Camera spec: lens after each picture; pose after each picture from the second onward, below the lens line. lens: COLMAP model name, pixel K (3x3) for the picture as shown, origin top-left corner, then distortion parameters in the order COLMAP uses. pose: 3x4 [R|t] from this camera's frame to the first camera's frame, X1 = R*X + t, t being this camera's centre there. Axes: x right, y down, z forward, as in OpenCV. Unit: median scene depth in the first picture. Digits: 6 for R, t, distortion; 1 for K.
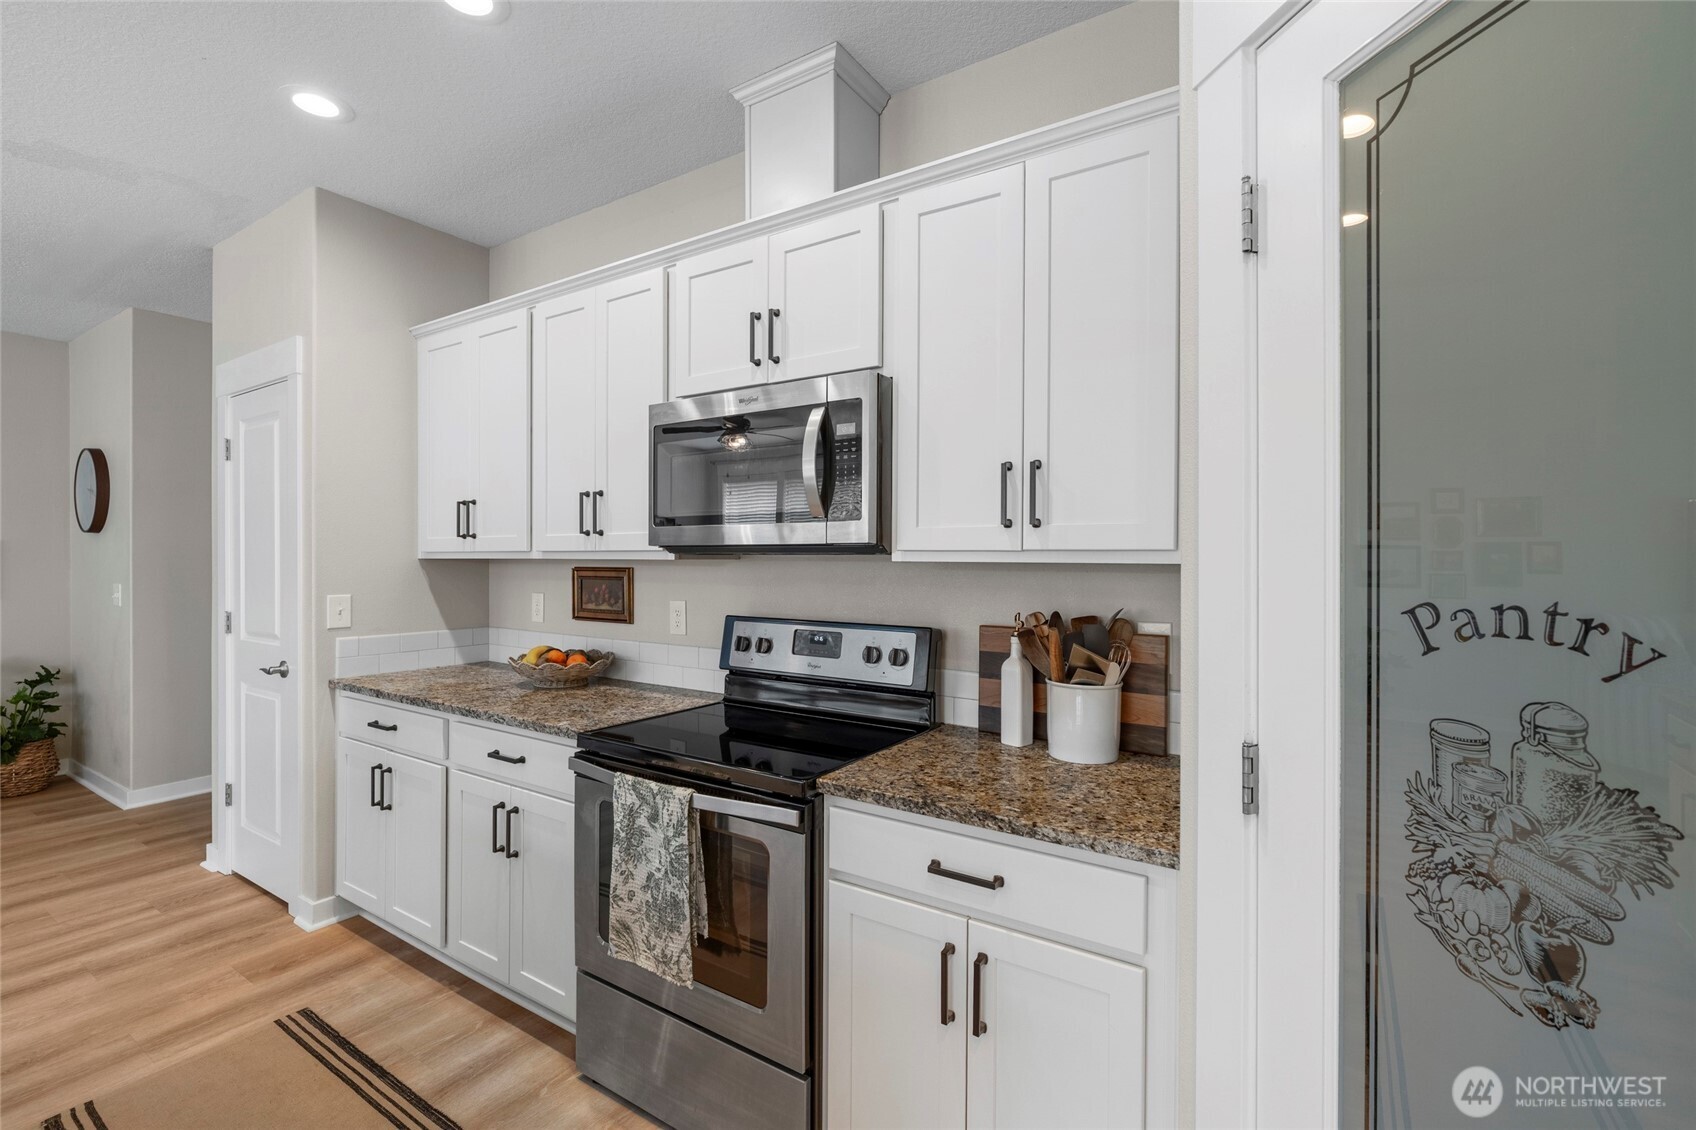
lens RADIAL K [[751.2, 0, 847.4], [0, 751.2, 558.8], [0, 0, 1]] dist [-0.005436, 0.001950]
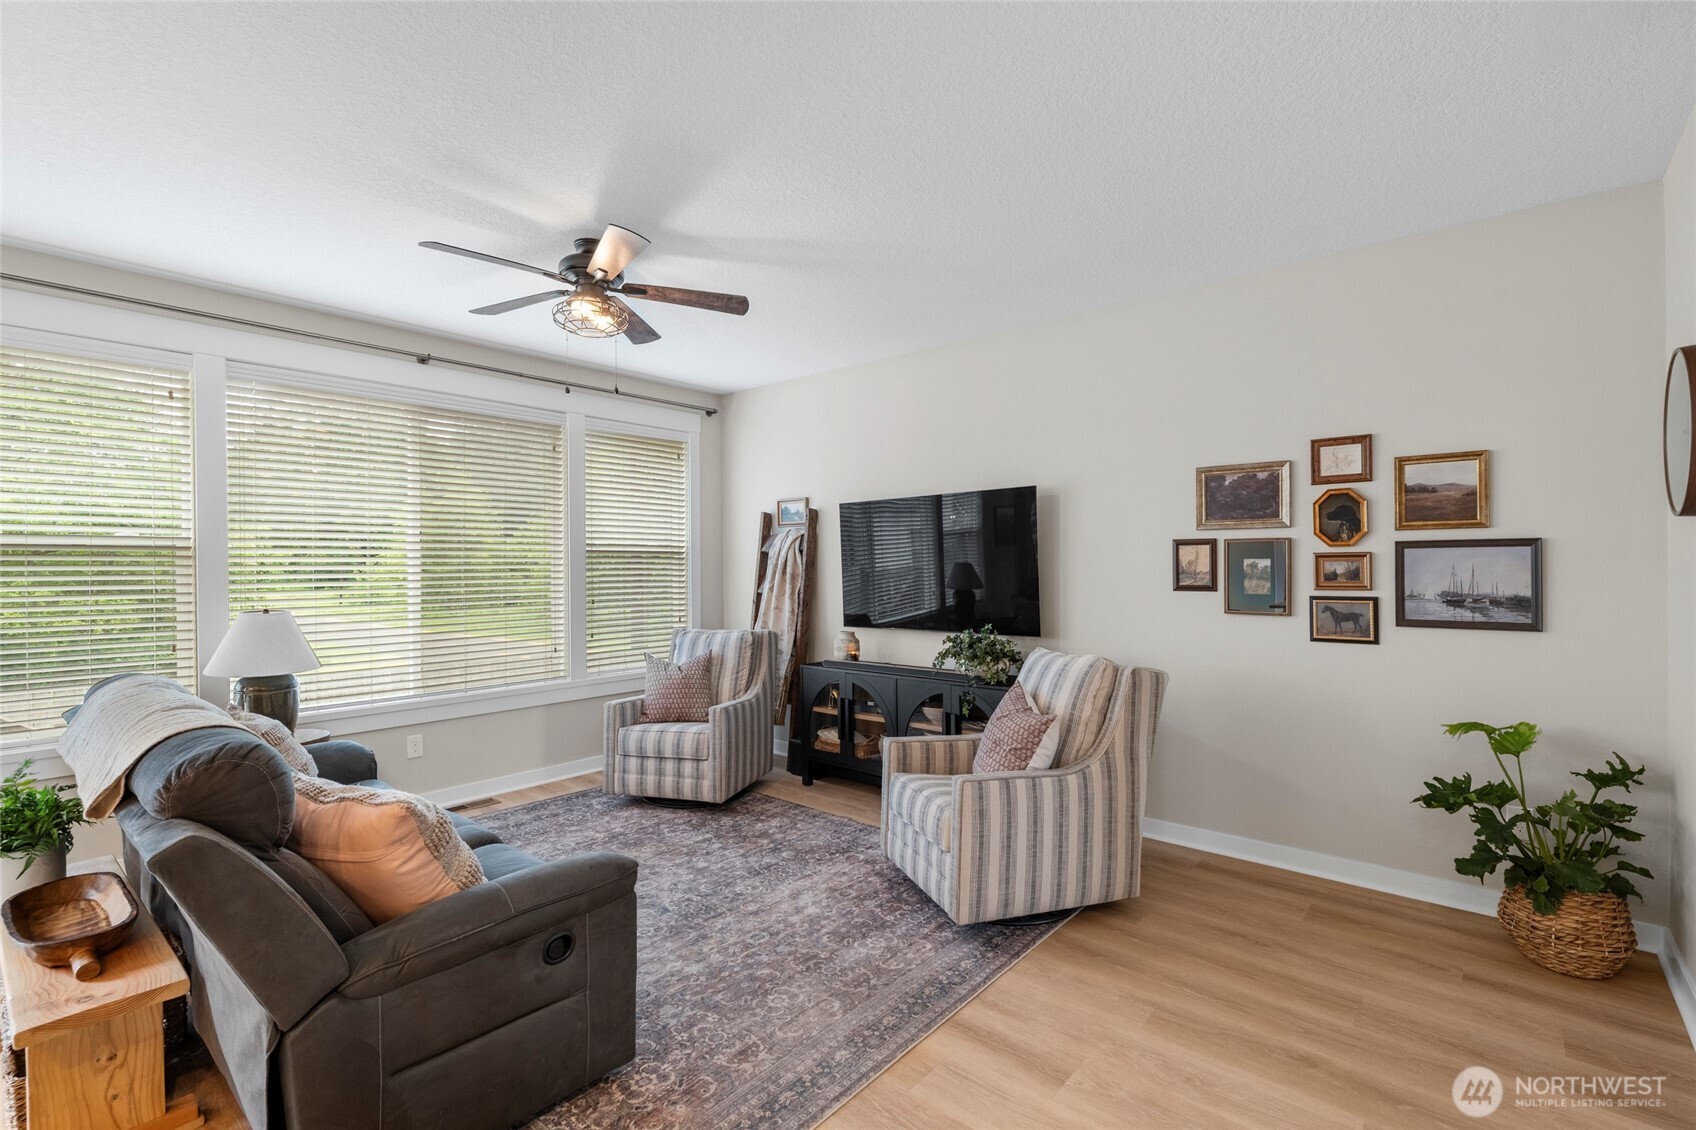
lens RADIAL K [[751.2, 0, 852.9], [0, 751.2, 571.2], [0, 0, 1]] dist [-0.005436, 0.001950]
pose [[-0.129415, 0.015237, -0.991473, -0.989484], [0.006237, 0.999875, 0.014552, -0.021247], [0.991571, -0.004301, -0.129494, 1.131638]]
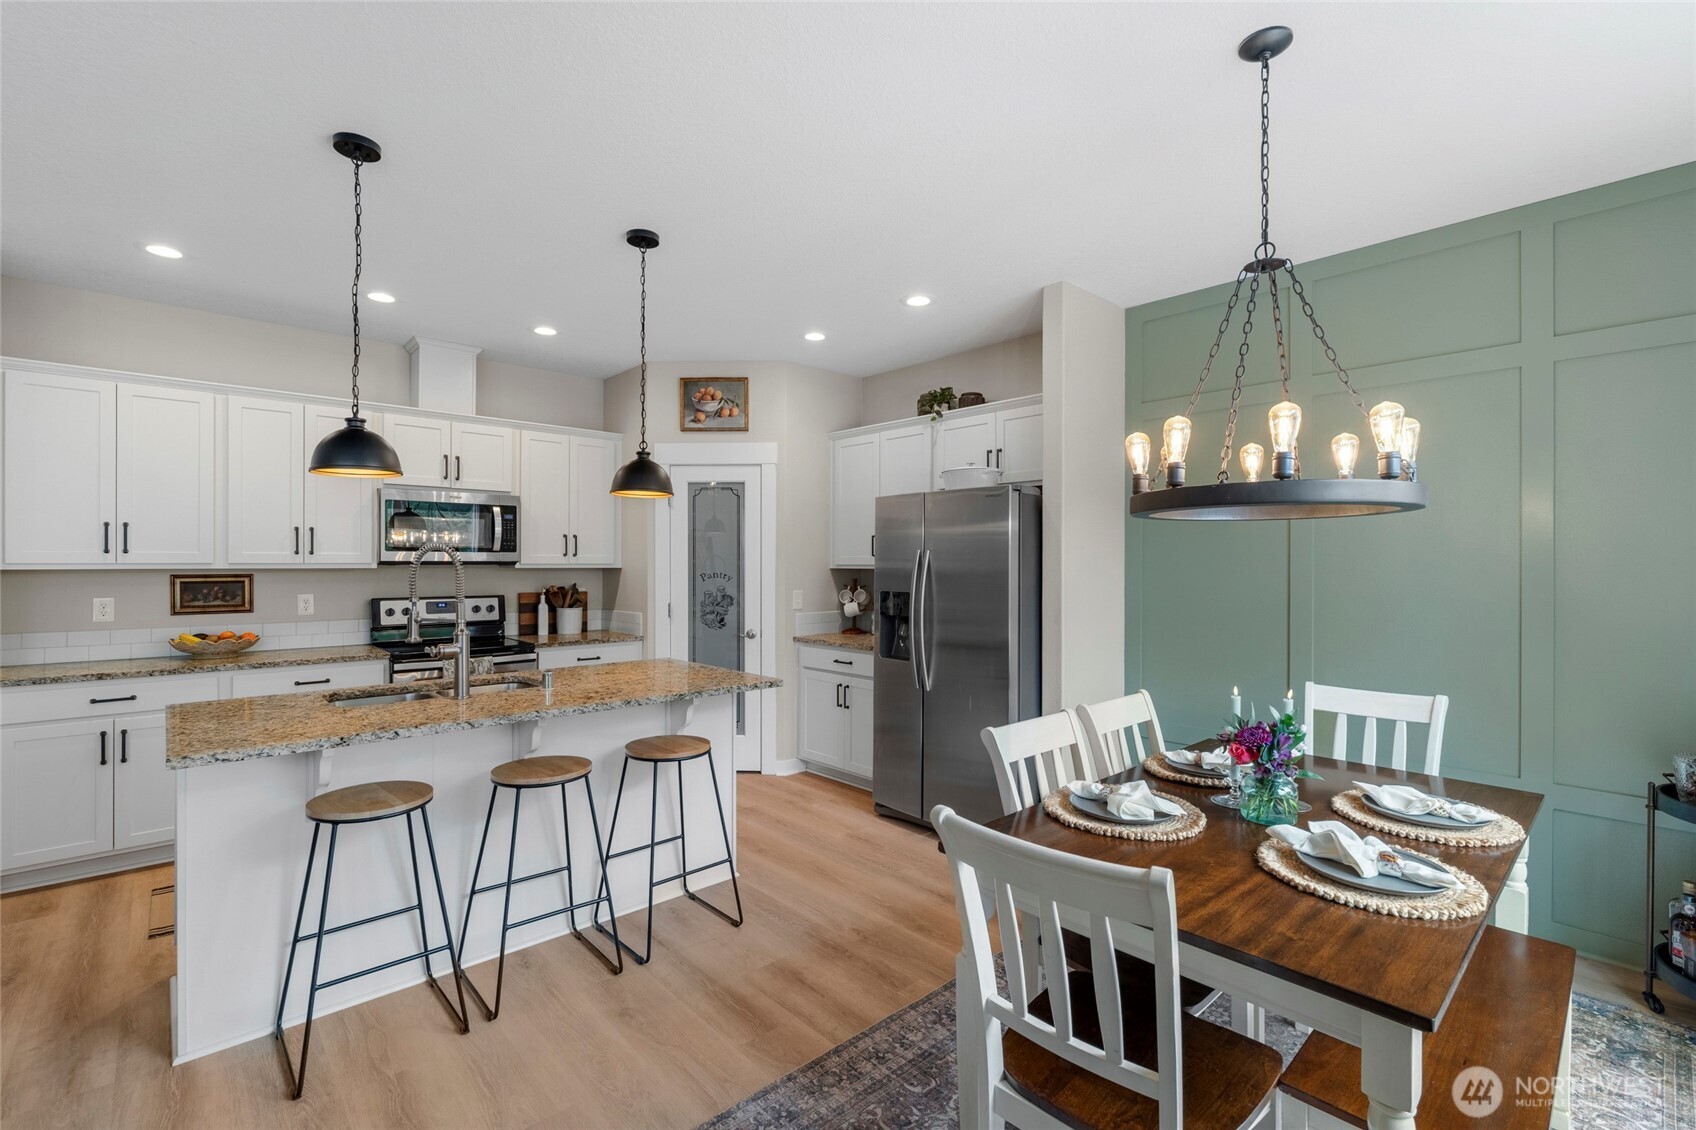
lens RADIAL K [[751.2, 0, 845.8], [0, 751.2, 557.7], [0, 0, 1]] dist [-0.005436, 0.001950]
pose [[0.248556, 0.005935, 0.968599, -2.022276], [0.002908, 0.999972, -0.006873, -0.009917], [-0.968613, 0.004525, 0.248532, -0.695606]]
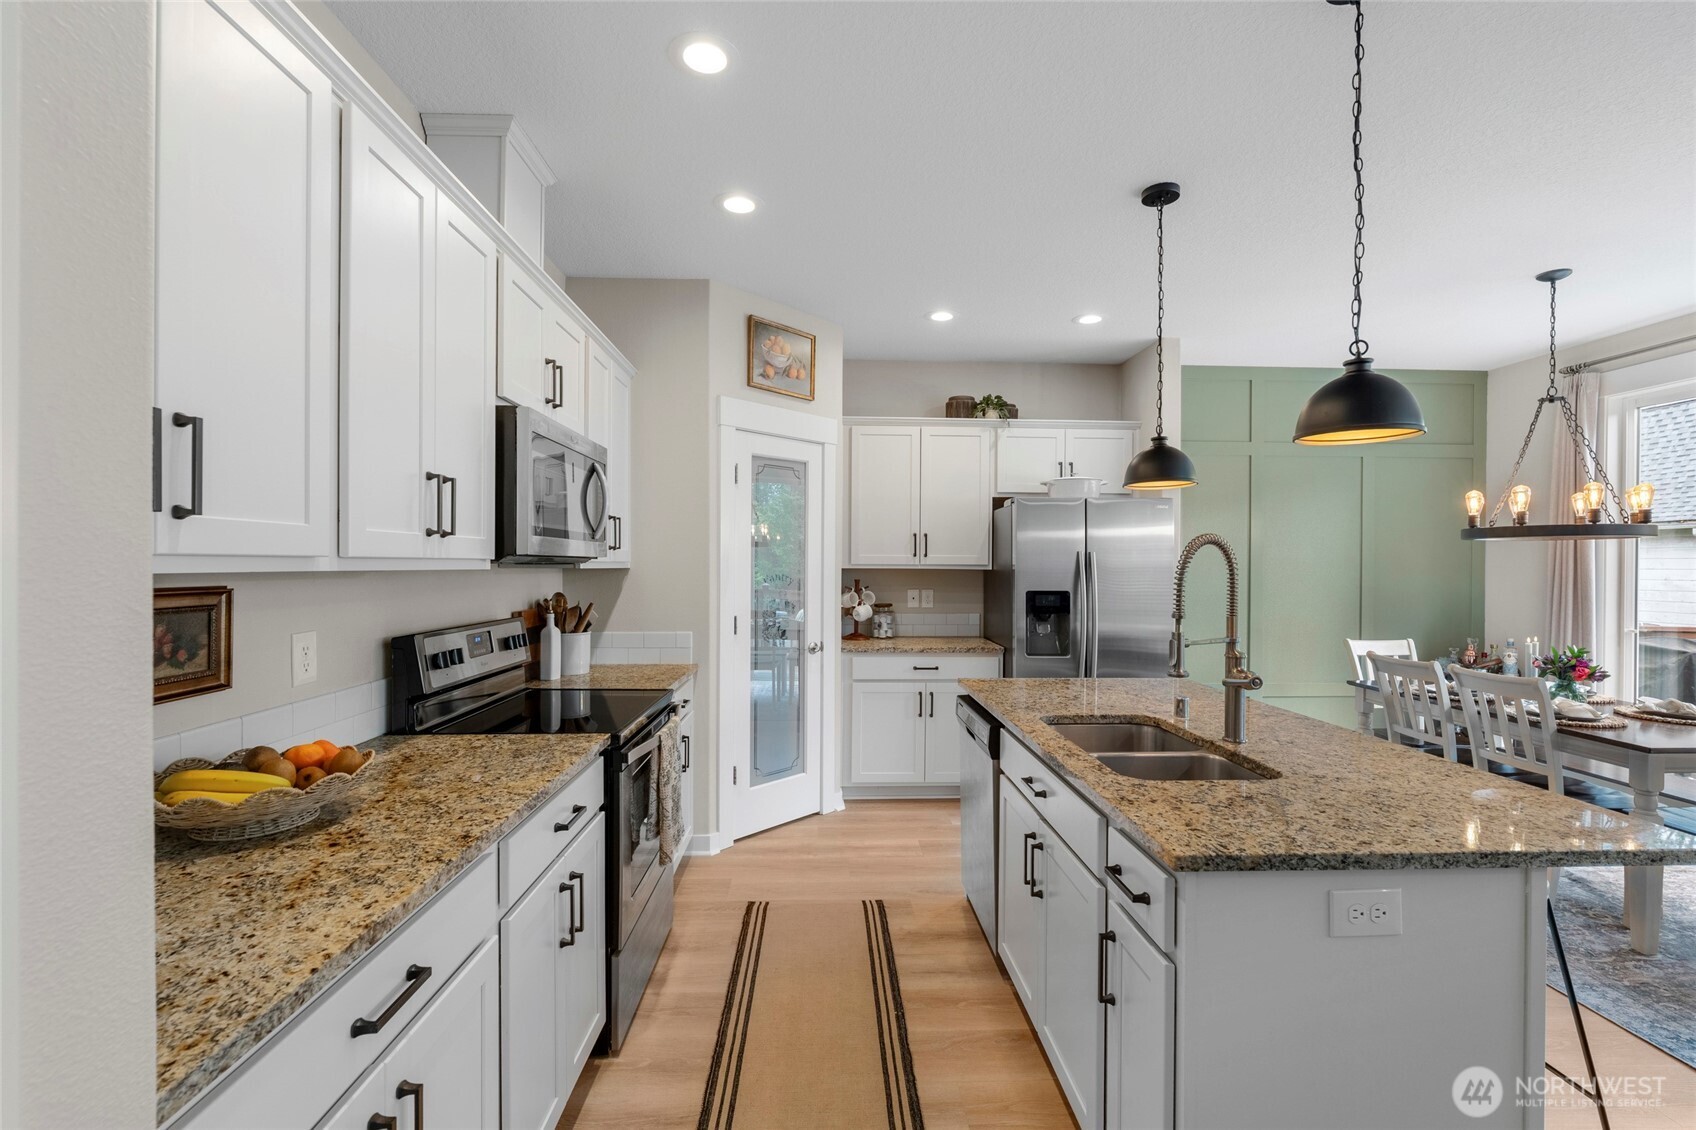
lens RADIAL K [[751.2, 0, 843.8], [0, 751.2, 565.6], [0, 0, 1]] dist [-0.005436, 0.001950]
pose [[-0.576821, -0.008189, 0.816829, -1.408368], [-0.005510, 0.999966, 0.006134, -0.013424], [-0.816852, -0.000963, -0.576847, 1.348023]]
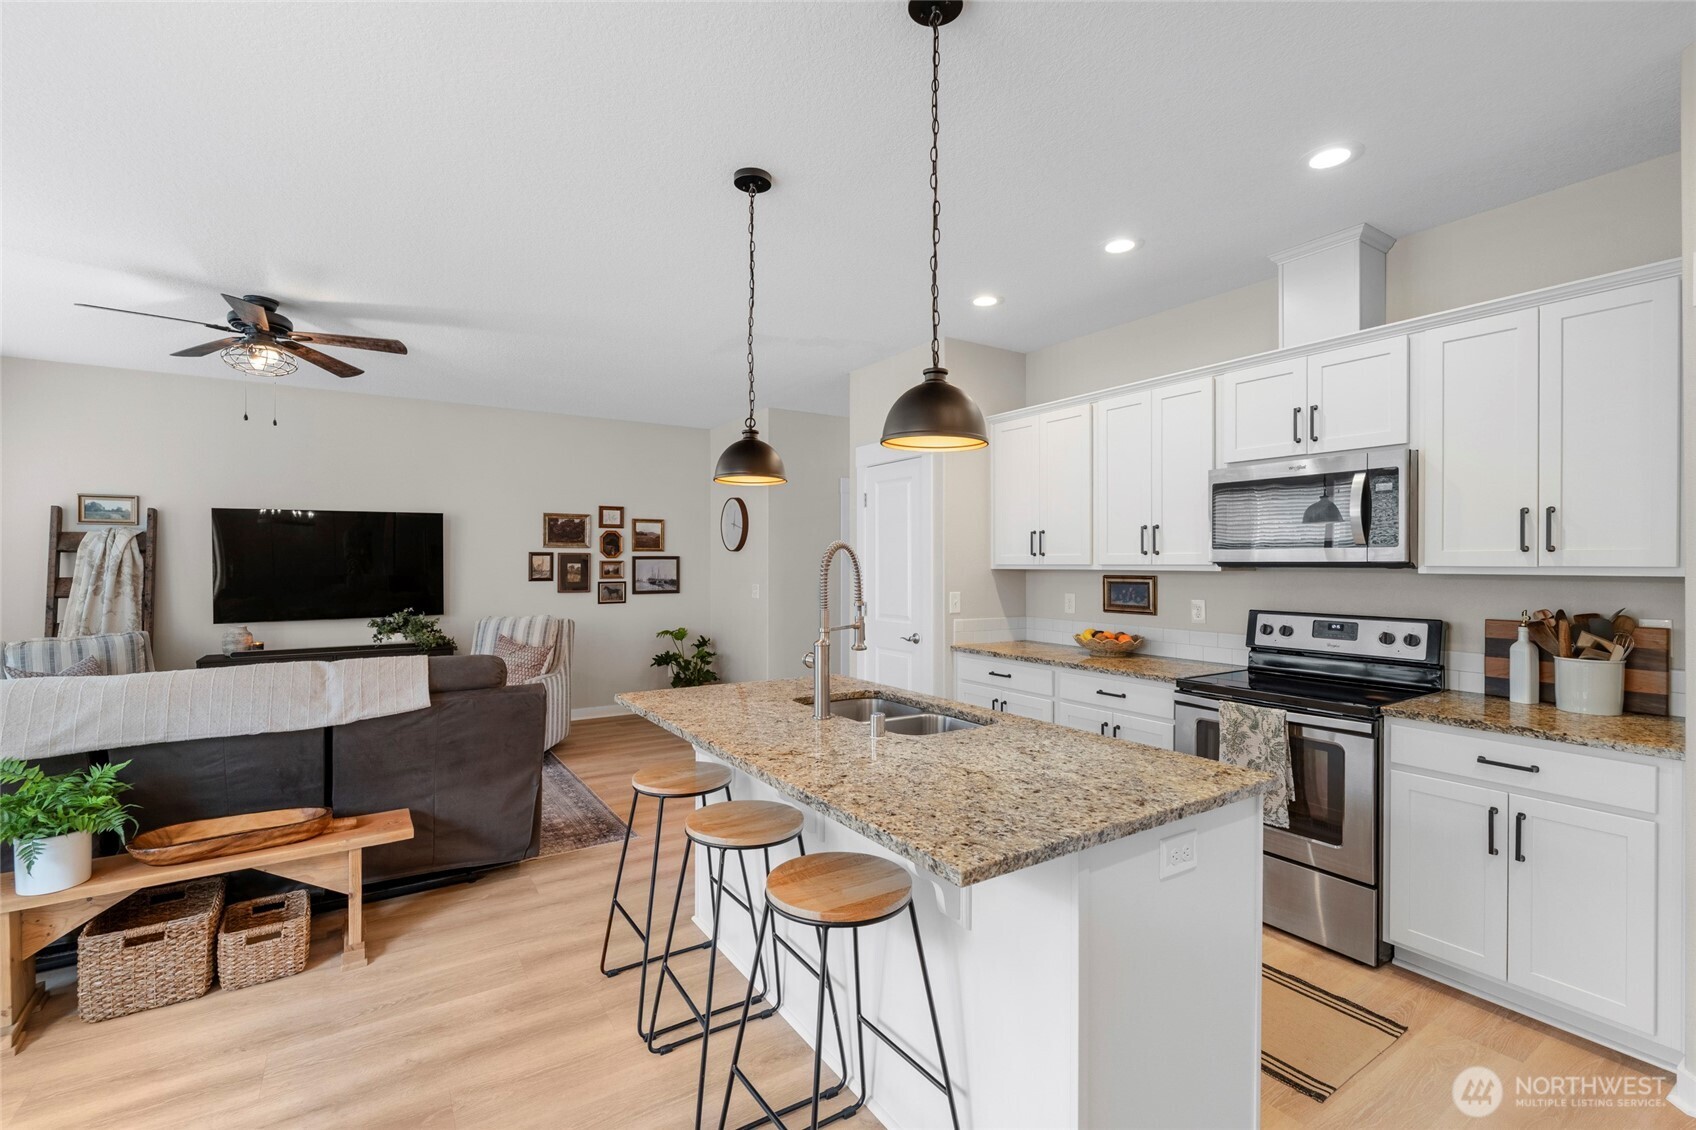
lens RADIAL K [[751.2, 0, 849.8], [0, 751.2, 561.9], [0, 0, 1]] dist [-0.005436, 0.001950]
pose [[0.917376, -0.001215, -0.398021, -0.361104], [-0.000792, 0.999988, -0.004879, -0.010853], [0.398022, 0.004791, 0.917363, -0.765320]]
